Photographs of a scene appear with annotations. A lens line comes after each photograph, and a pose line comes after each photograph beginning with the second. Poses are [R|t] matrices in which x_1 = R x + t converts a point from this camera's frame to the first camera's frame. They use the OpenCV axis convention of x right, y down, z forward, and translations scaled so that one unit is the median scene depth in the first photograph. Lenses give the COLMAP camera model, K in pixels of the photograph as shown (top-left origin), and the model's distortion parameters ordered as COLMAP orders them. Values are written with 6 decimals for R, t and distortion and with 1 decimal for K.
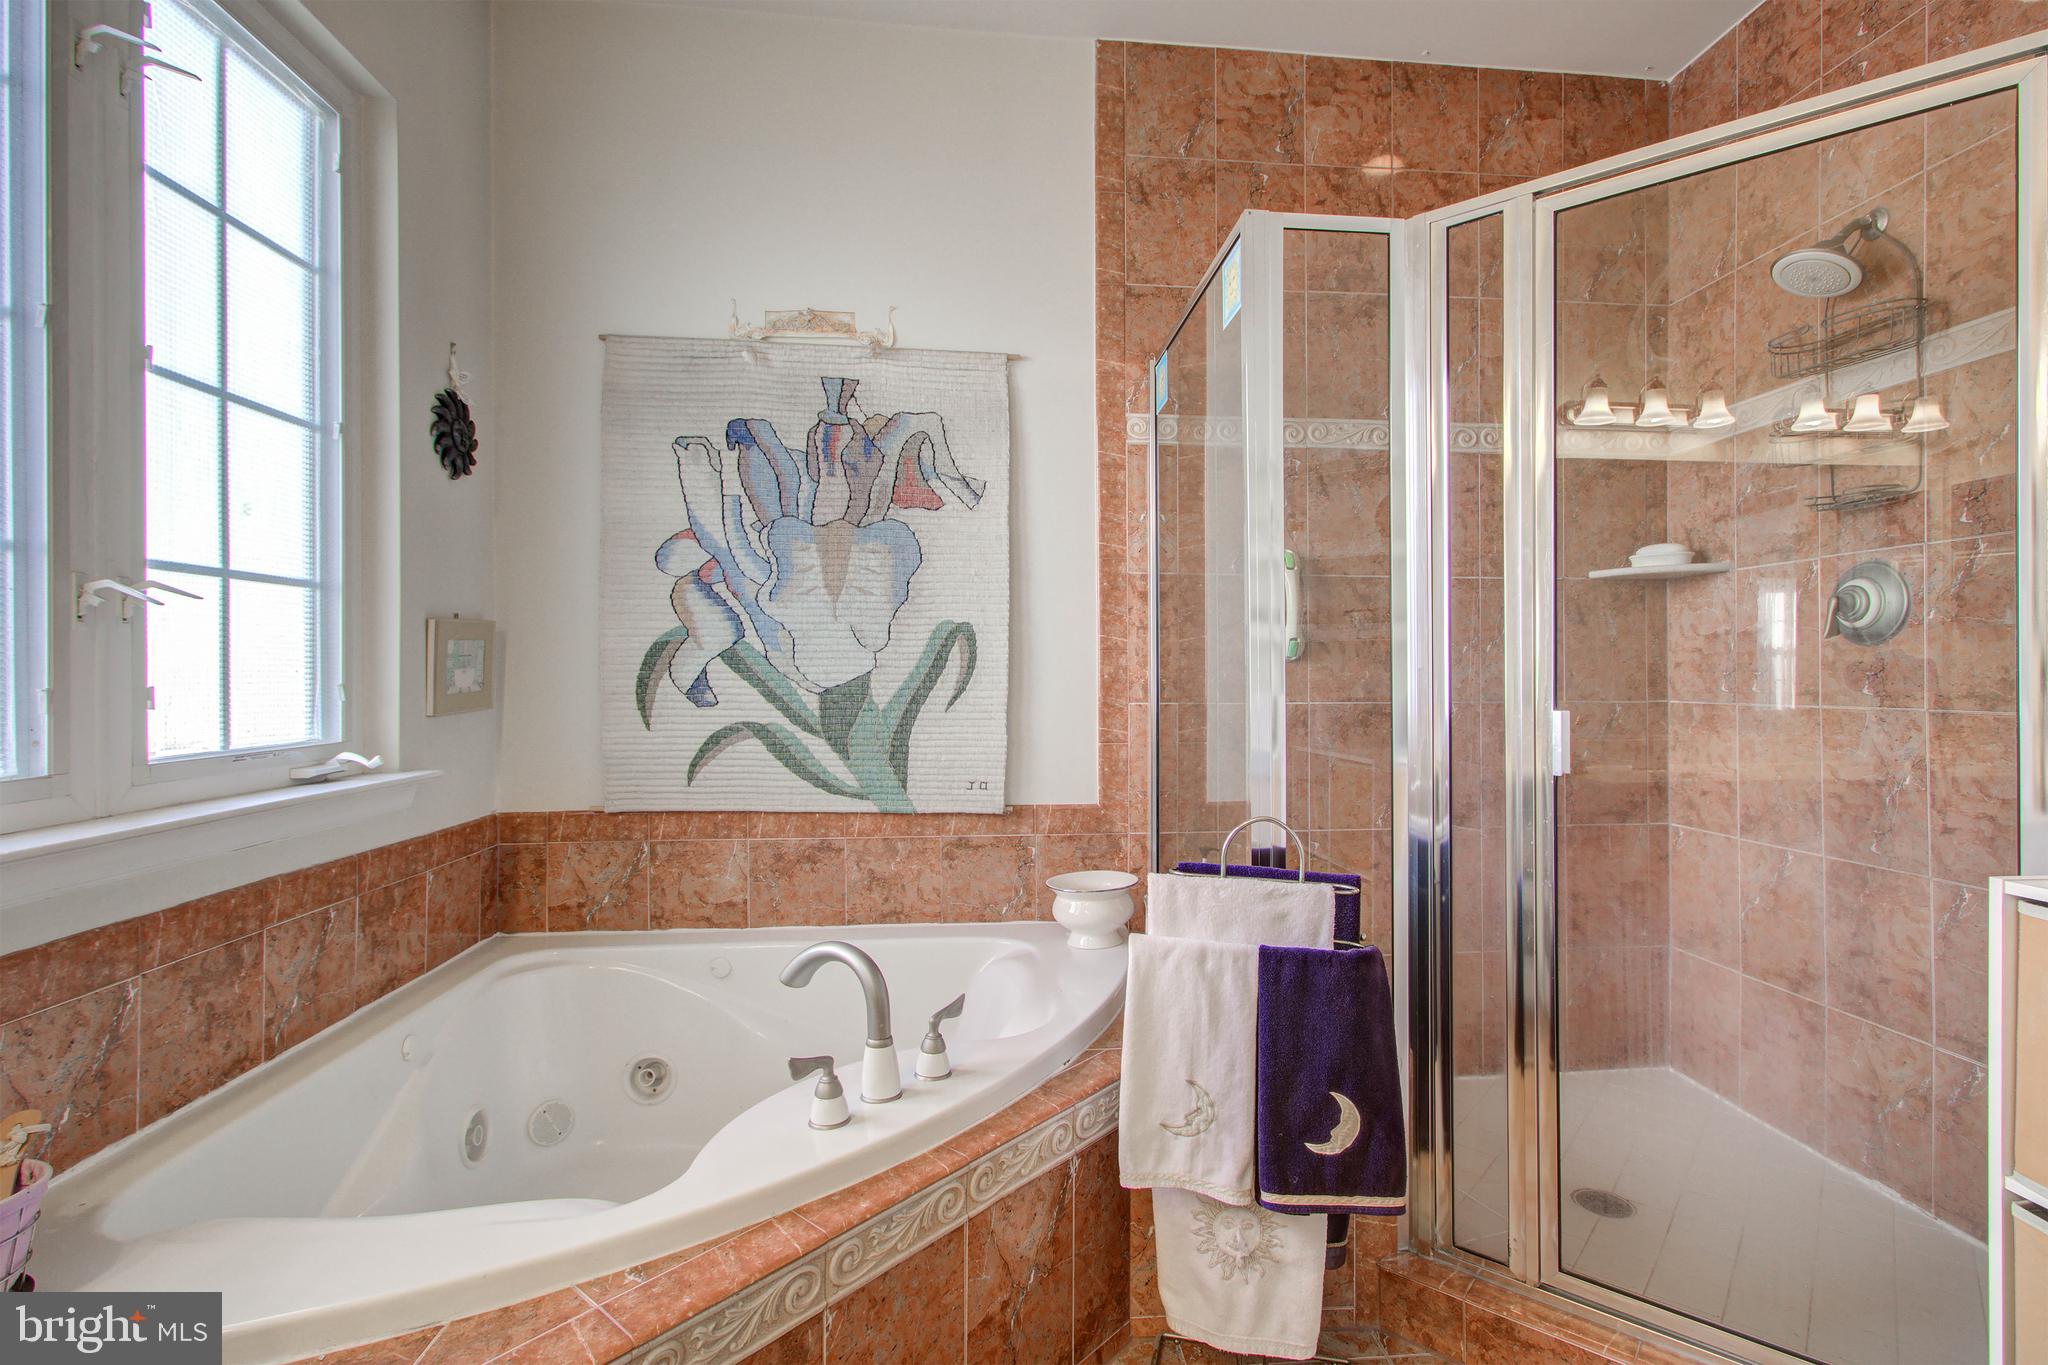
lens RADIAL K [[962.0, 0, 1024.0], [0, 962.0, 682.5], [0, 0, 1]] dist [-0.000269, 0.000090]
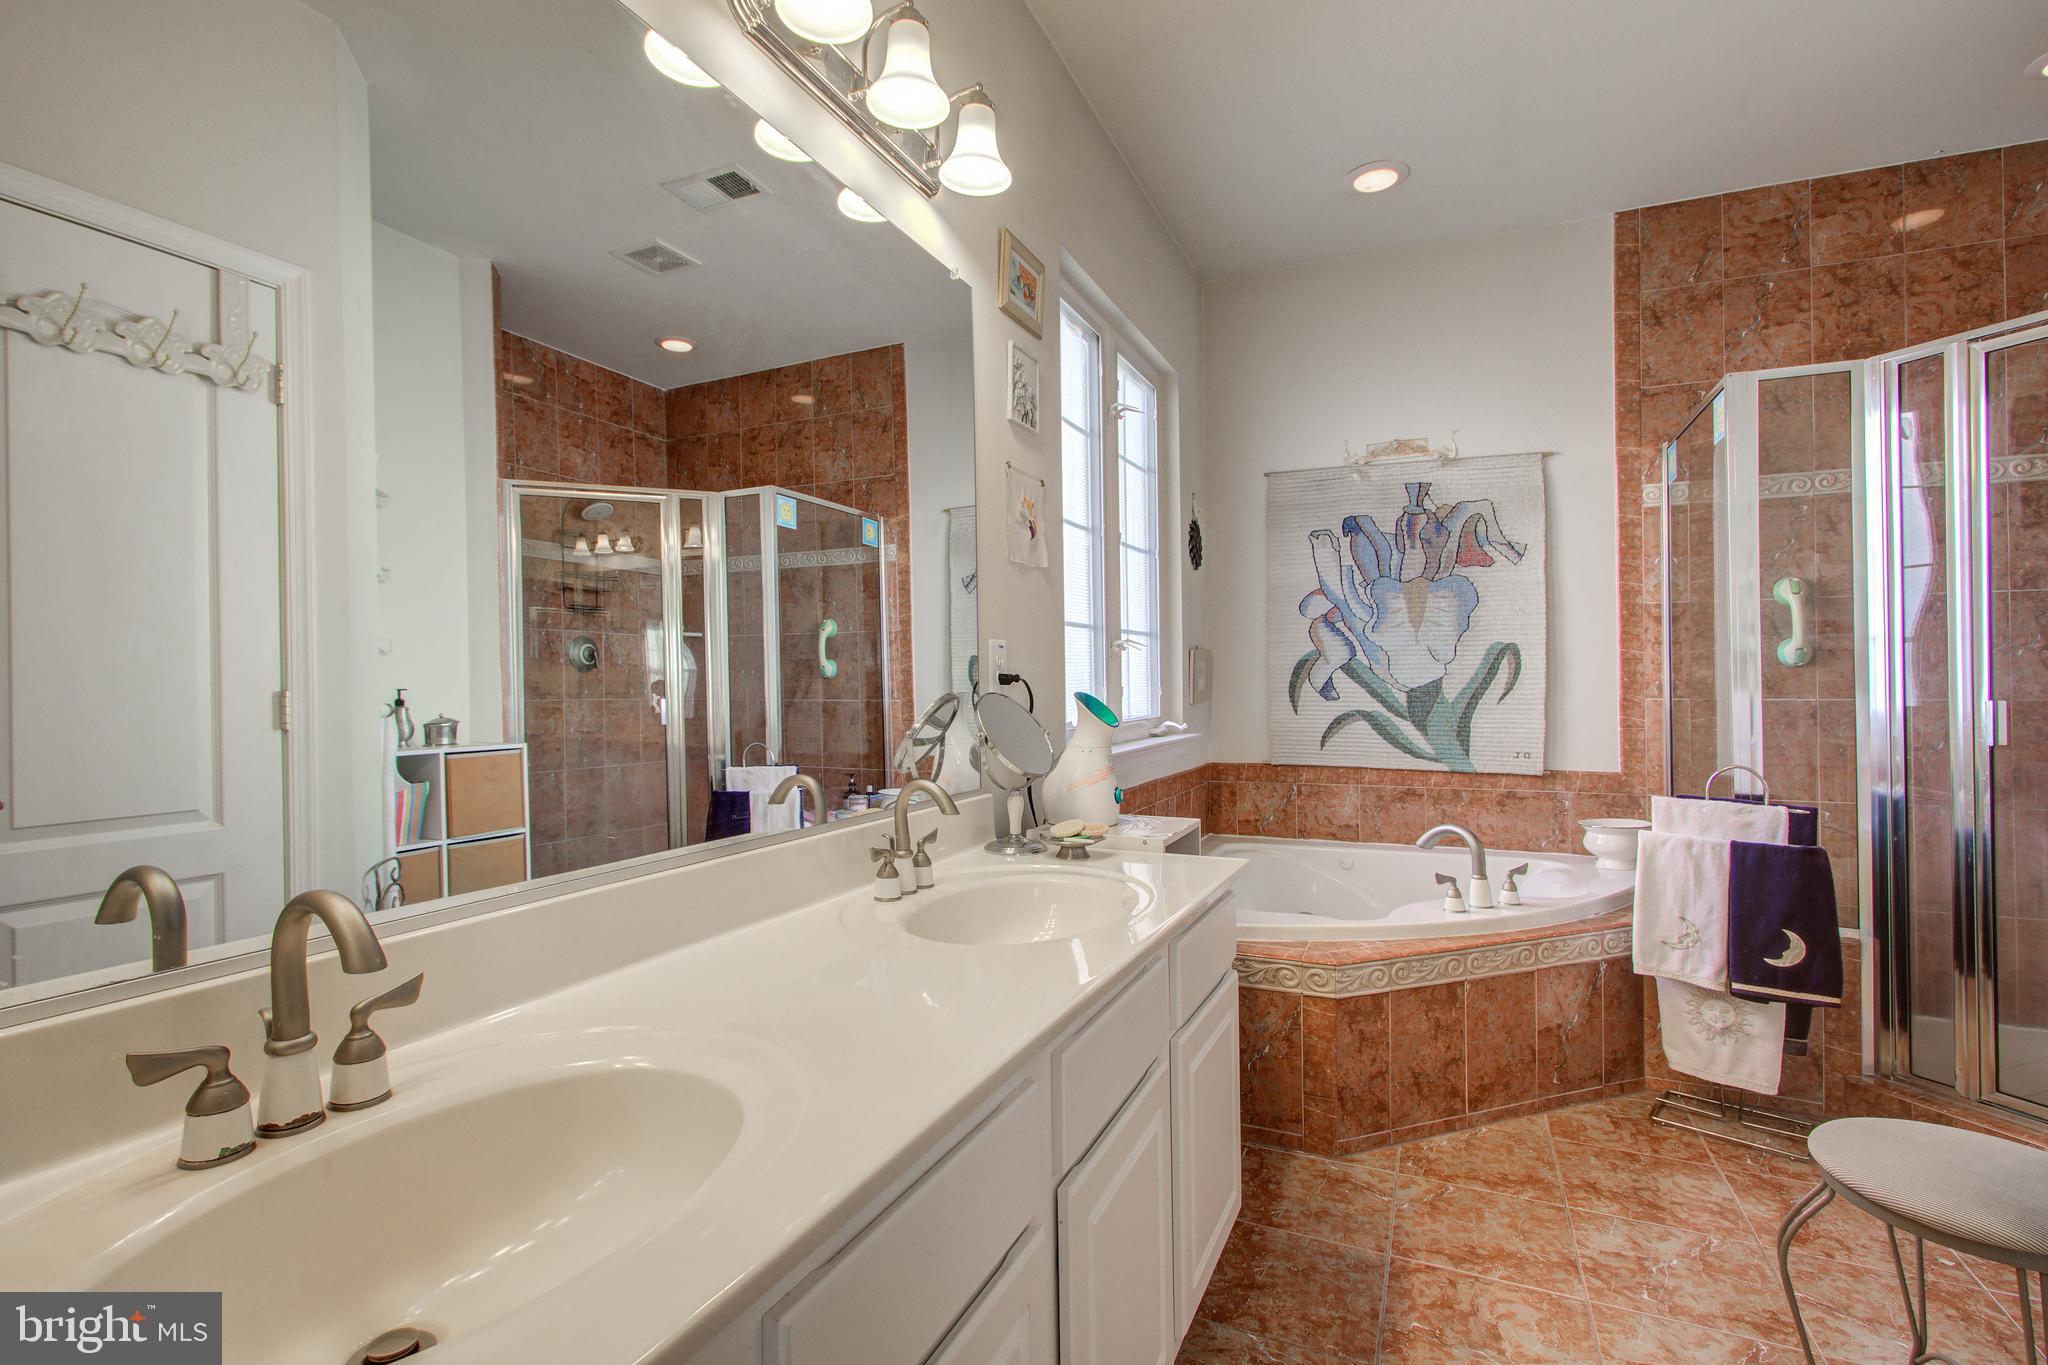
lens RADIAL K [[946.7, 0, 1061.2], [0, 946.7, 680.1], [0, 0, 1]] dist [0.013117, -0.001280]
pose [[0.895225, -0.007479, -0.445551, -0.032465], [0.002394, 0.999925, -0.011974, 0.009393], [0.445608, 0.009653, 0.895176, -0.587784]]
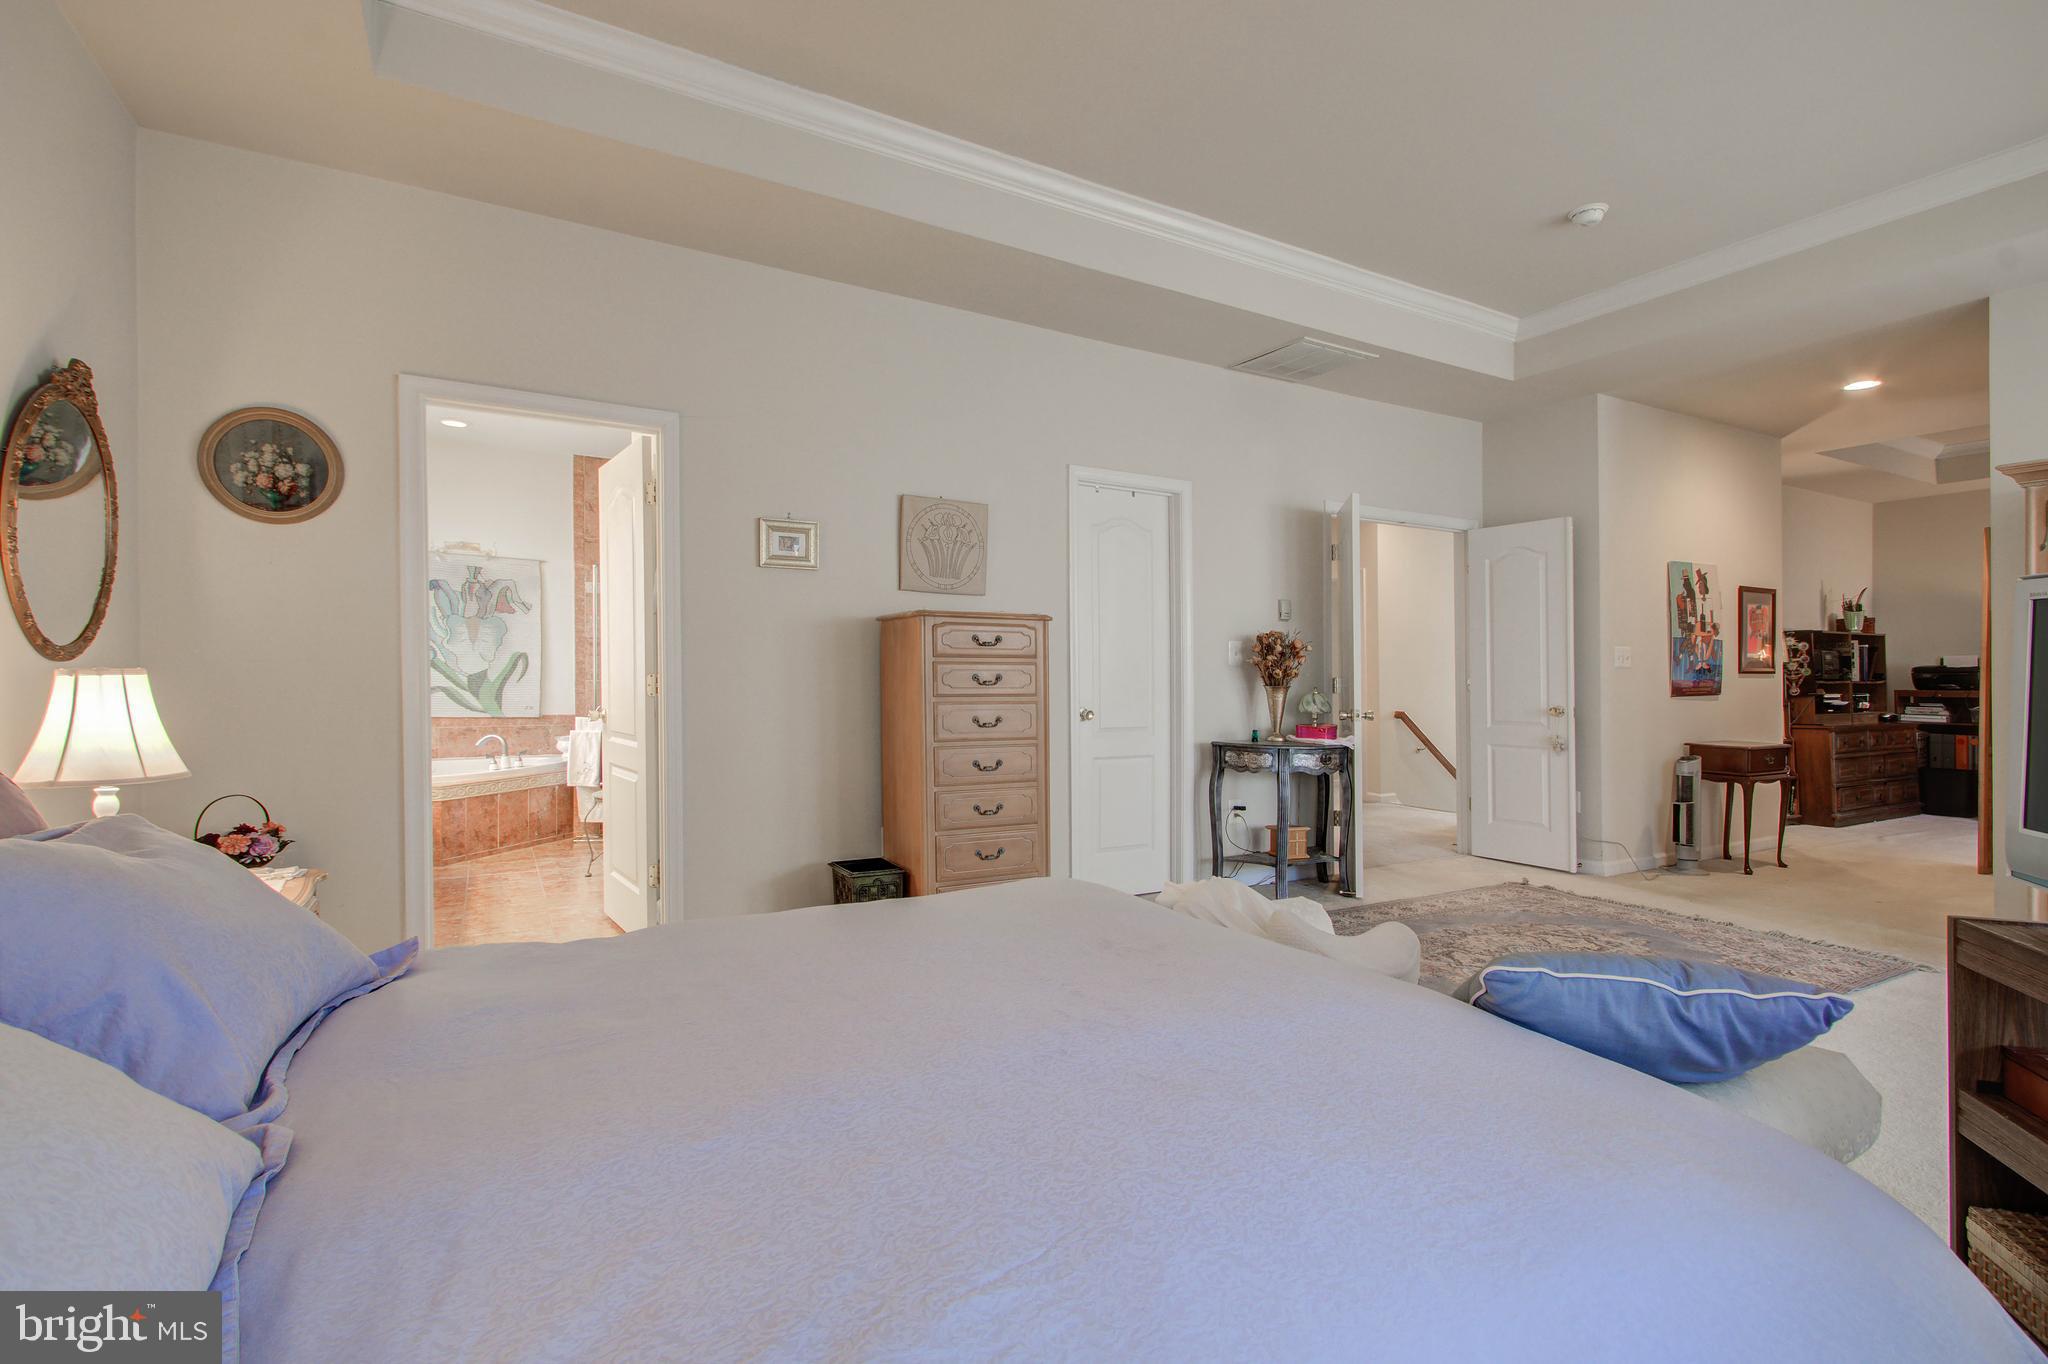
lens RADIAL K [[927.2, 0, 1002.9], [0, 927.2, 683.0], [0, 0, 1]] dist [0.004973, 0.000483]
pose [[0.906243, -0.000136, 0.422757, 0.065647], [0.000511, 1.000000, -0.000774, 0.033843], [-0.422757, 0.000917, 0.906243, -2.197508]]
